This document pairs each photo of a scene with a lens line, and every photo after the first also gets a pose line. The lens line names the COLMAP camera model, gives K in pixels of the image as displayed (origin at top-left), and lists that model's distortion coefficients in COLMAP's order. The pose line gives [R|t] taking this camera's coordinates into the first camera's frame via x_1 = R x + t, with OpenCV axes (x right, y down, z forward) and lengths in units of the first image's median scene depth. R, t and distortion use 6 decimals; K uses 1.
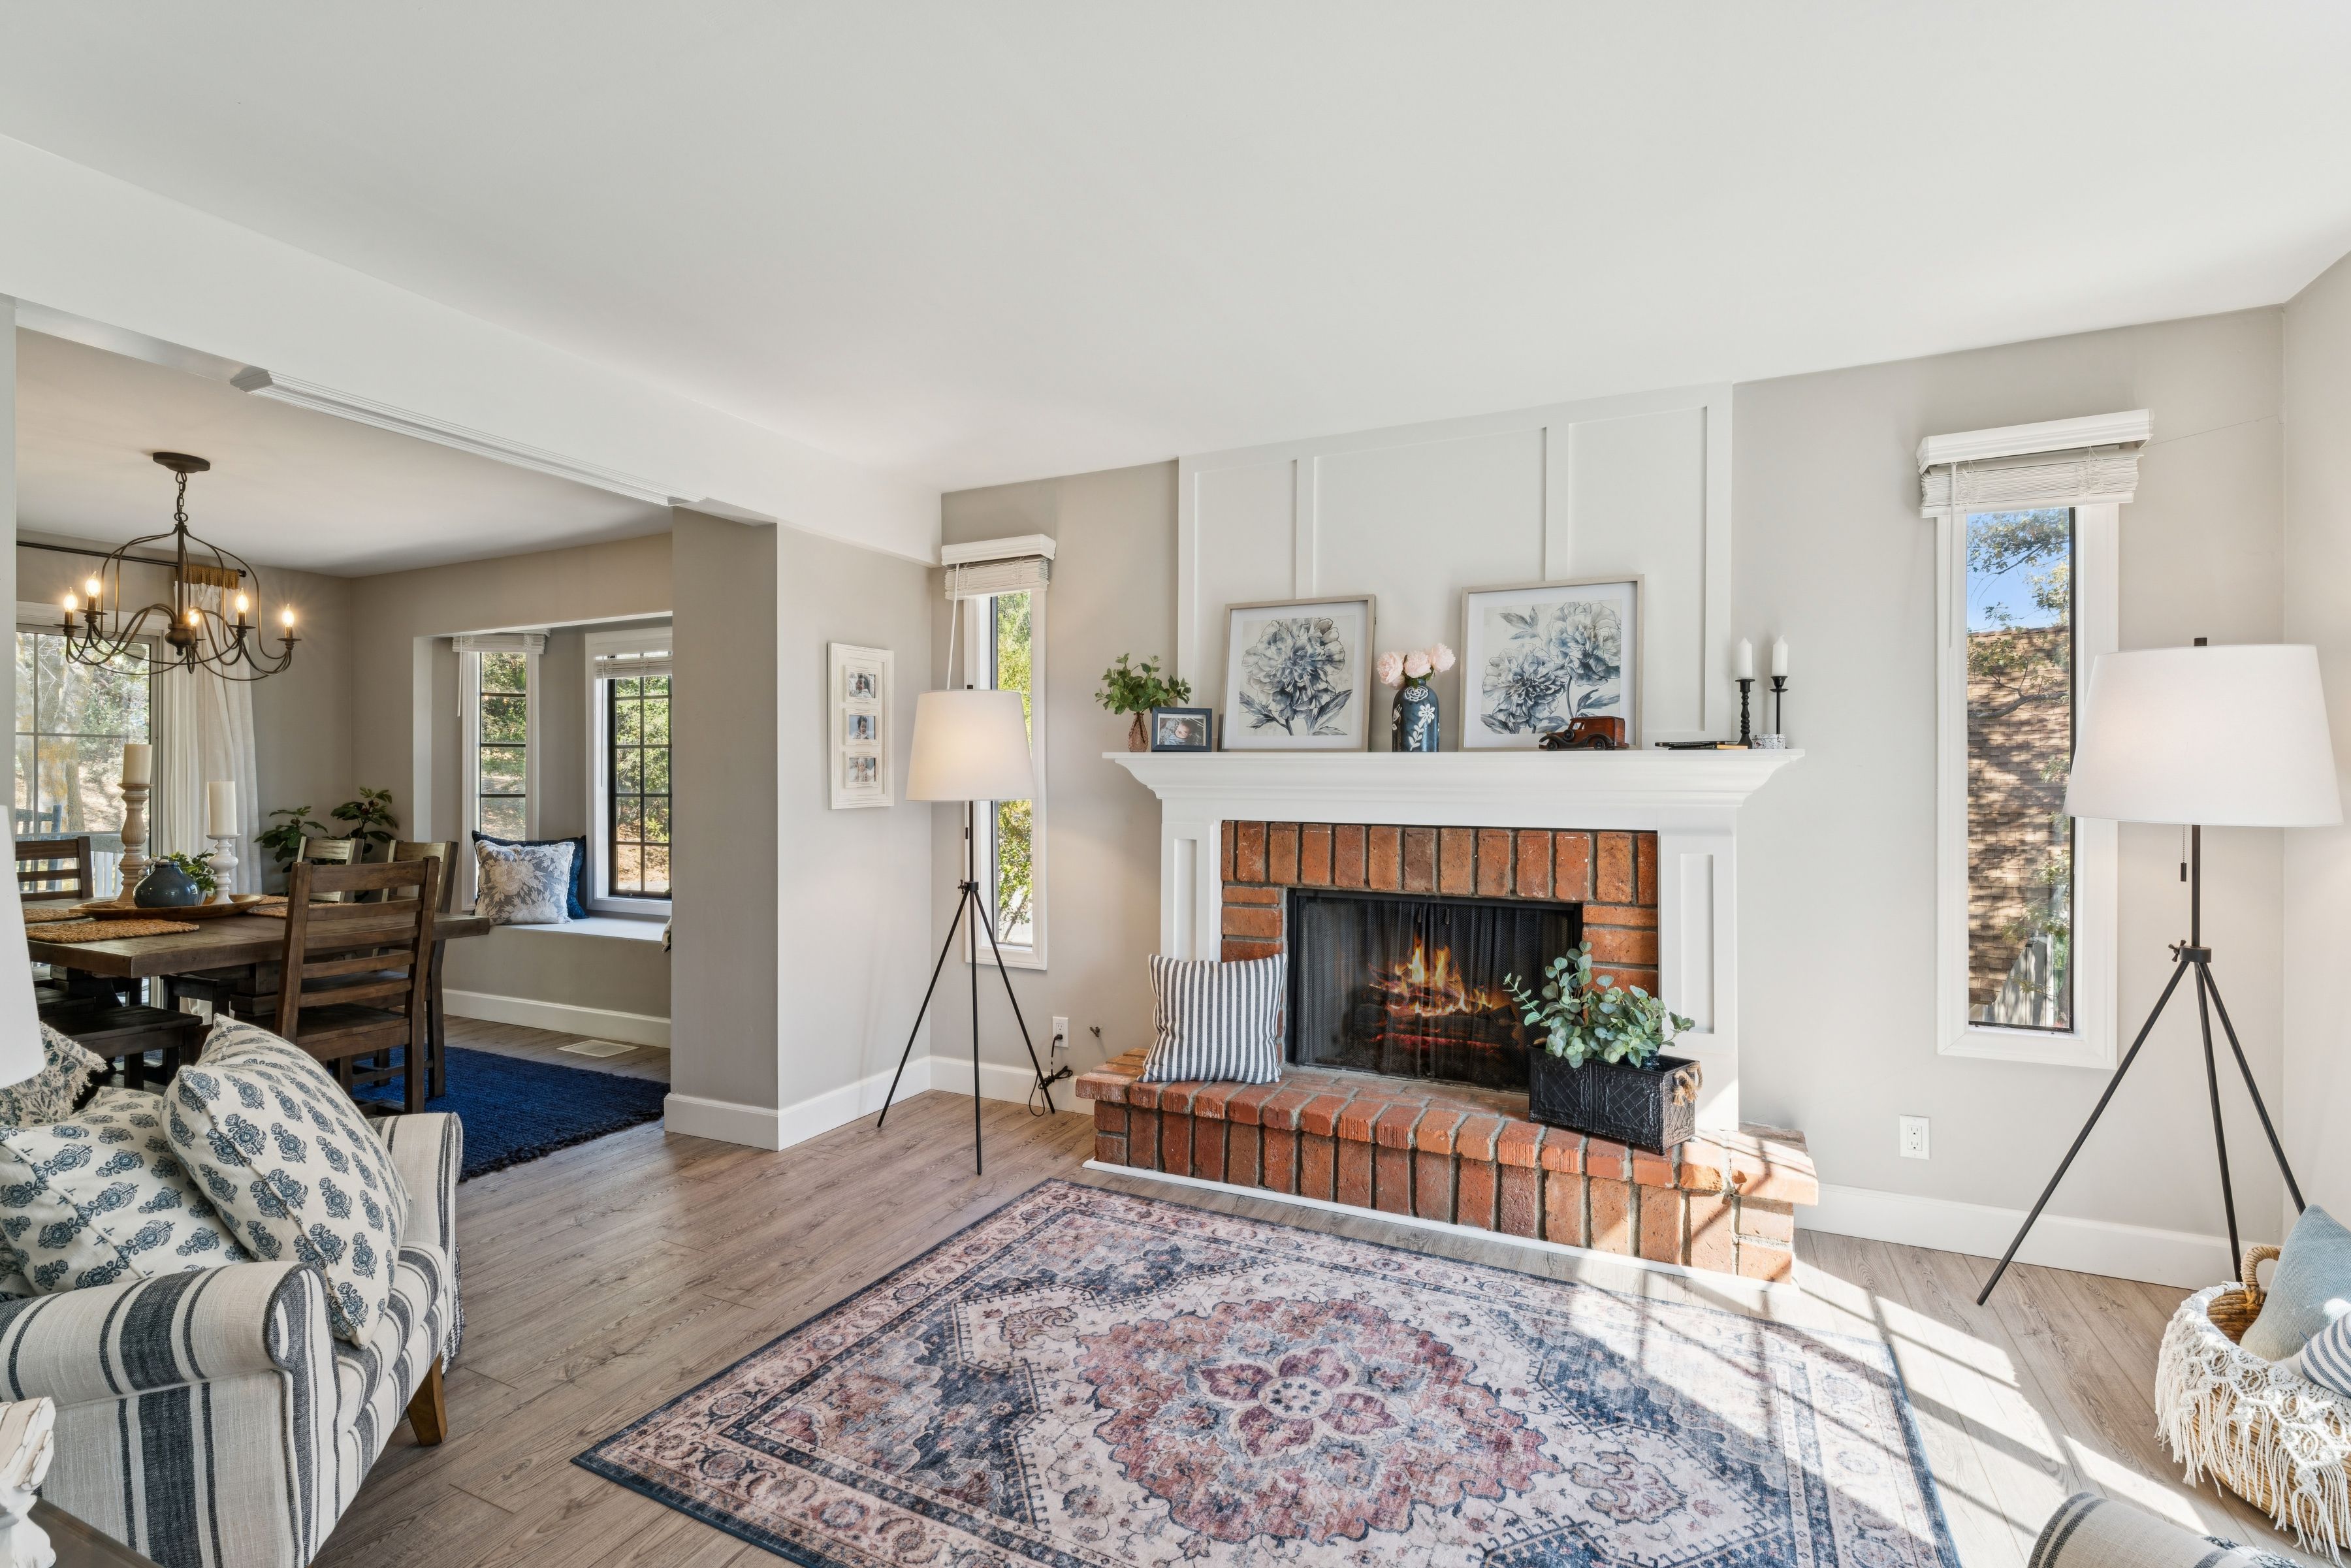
lens RADIAL K [[1099.2, 0, 1179.5], [0, 1099.2, 780.3], [0, 0, 1]] dist [-0.001416, 0.010383]
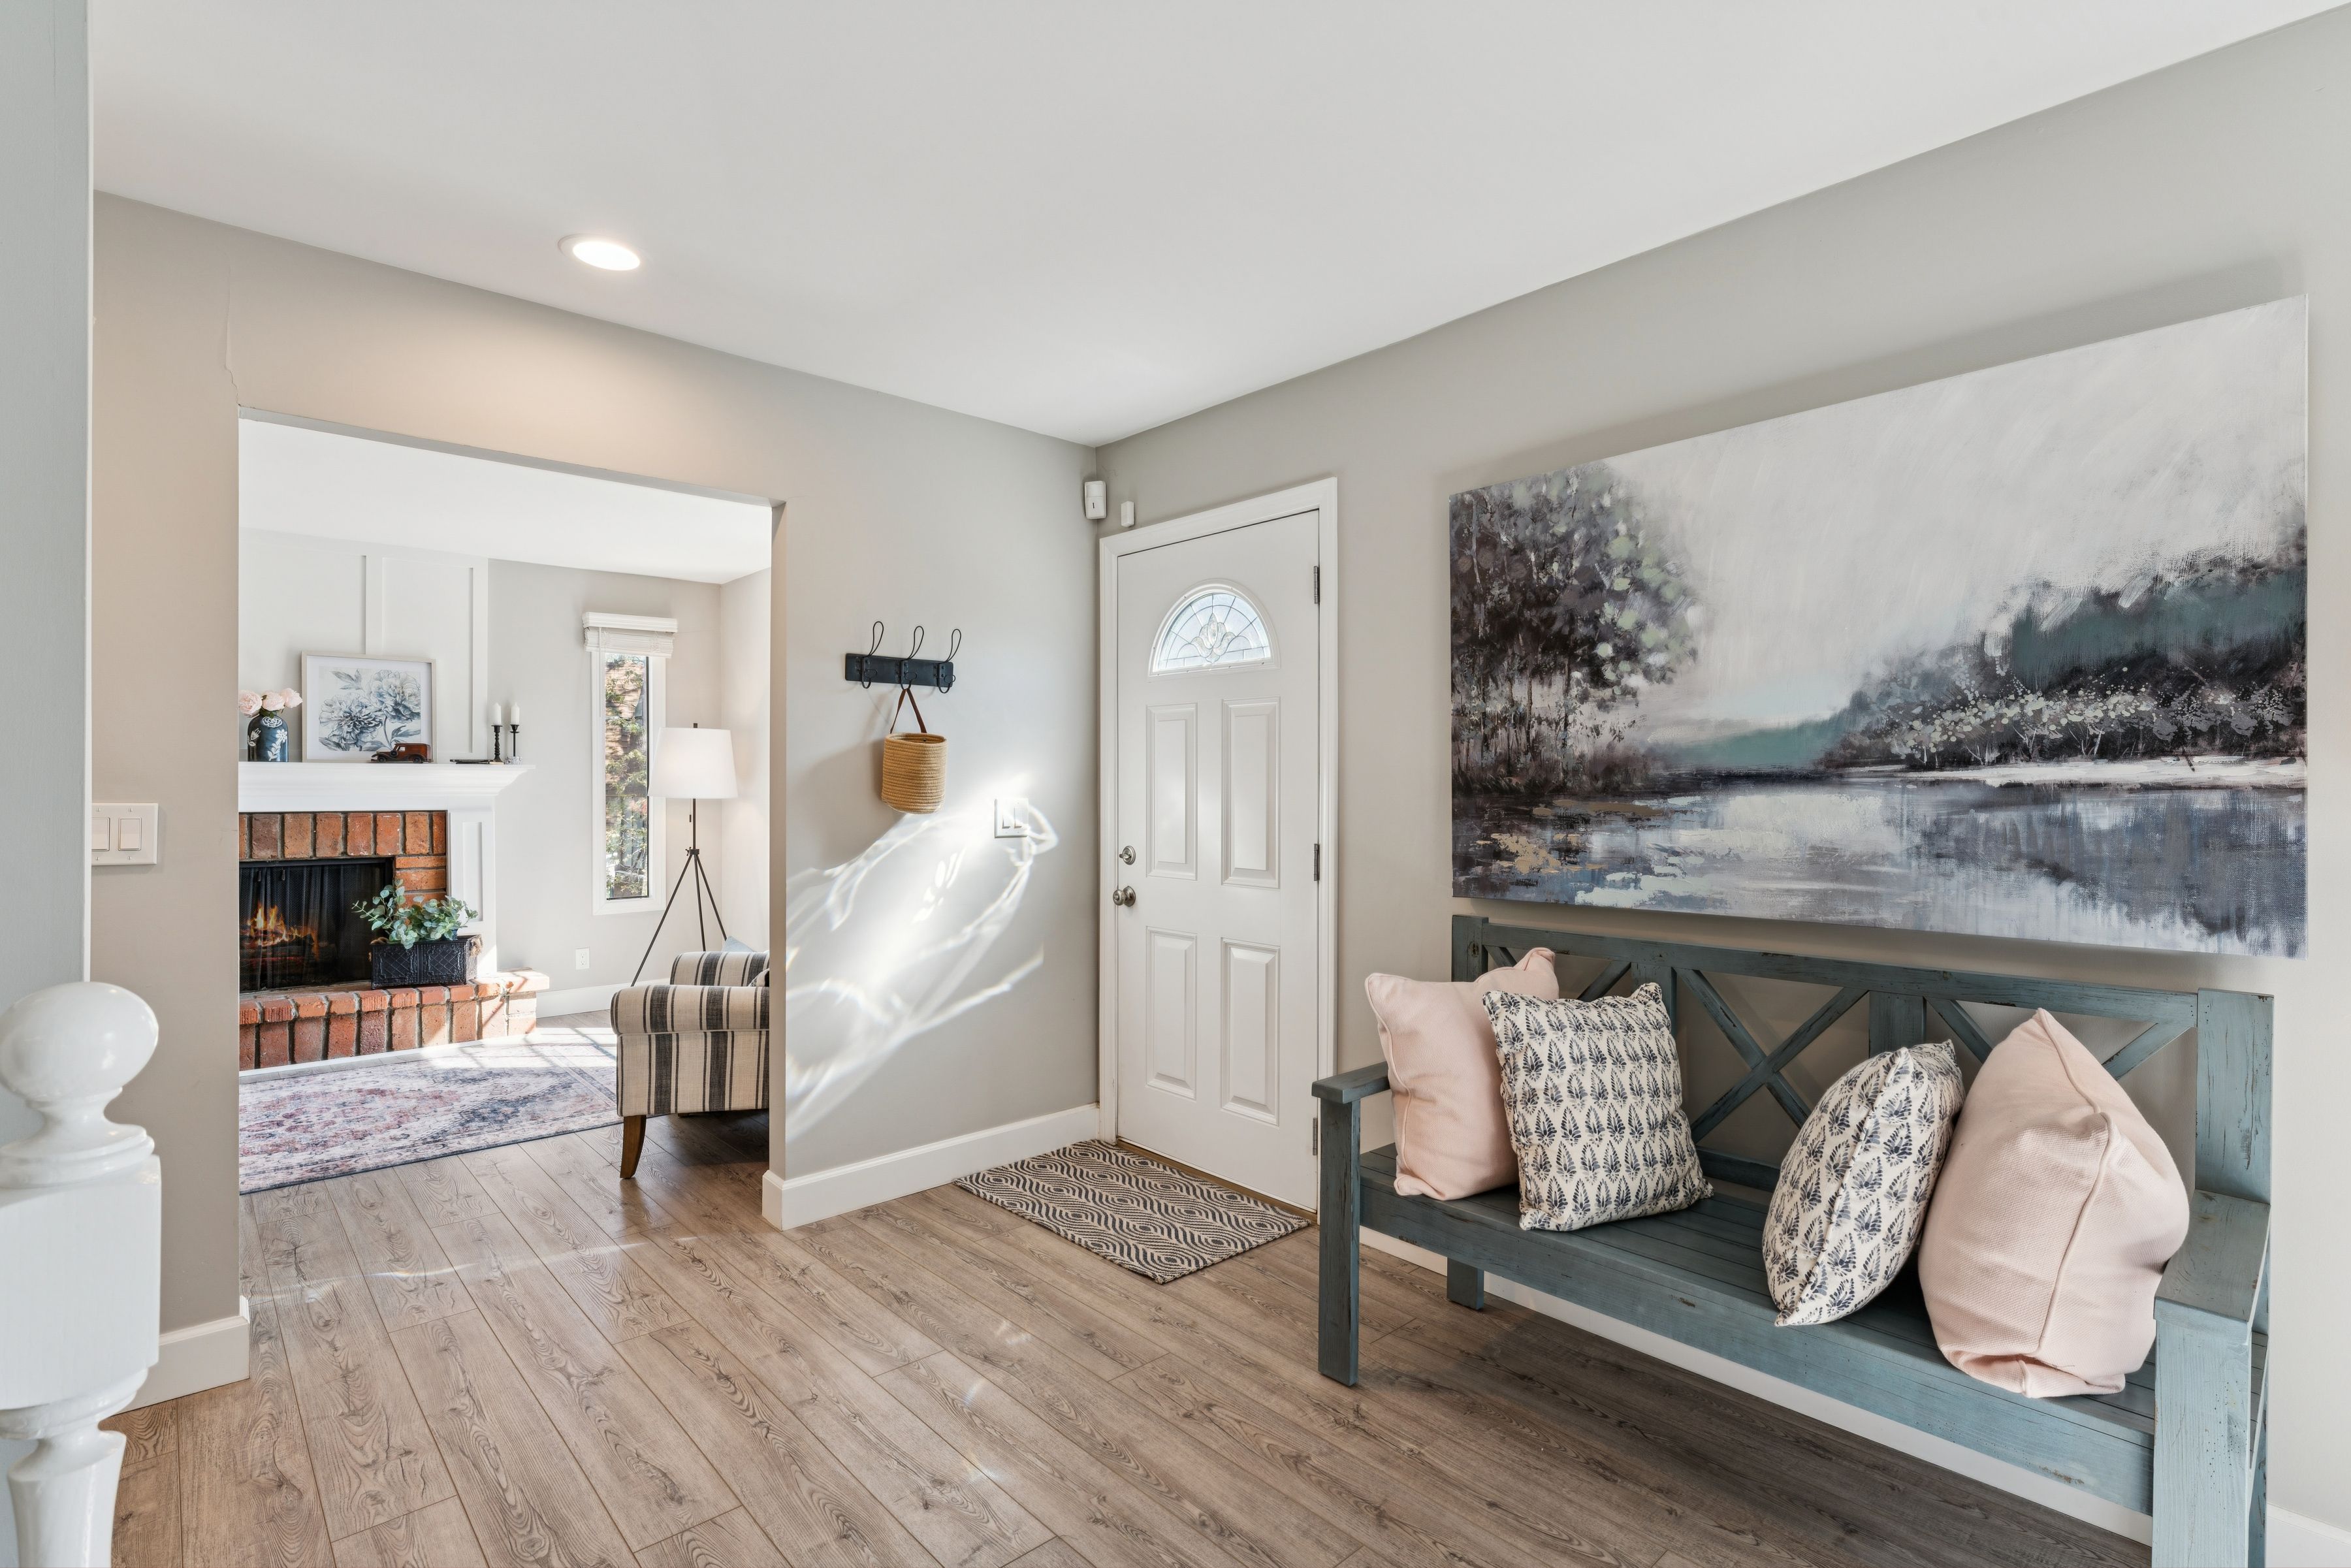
lens RADIAL K [[1112.6, 0, 1175.5], [0, 1112.6, 784.0], [0, 0, 1]] dist [0.000621, 0.000257]
pose [[0.389164, -0.000708, 0.921168, -0.726400], [-0.000487, 0.999999, 0.000974, 0.002523], [-0.921169, -0.000827, 0.389163, -0.730030]]
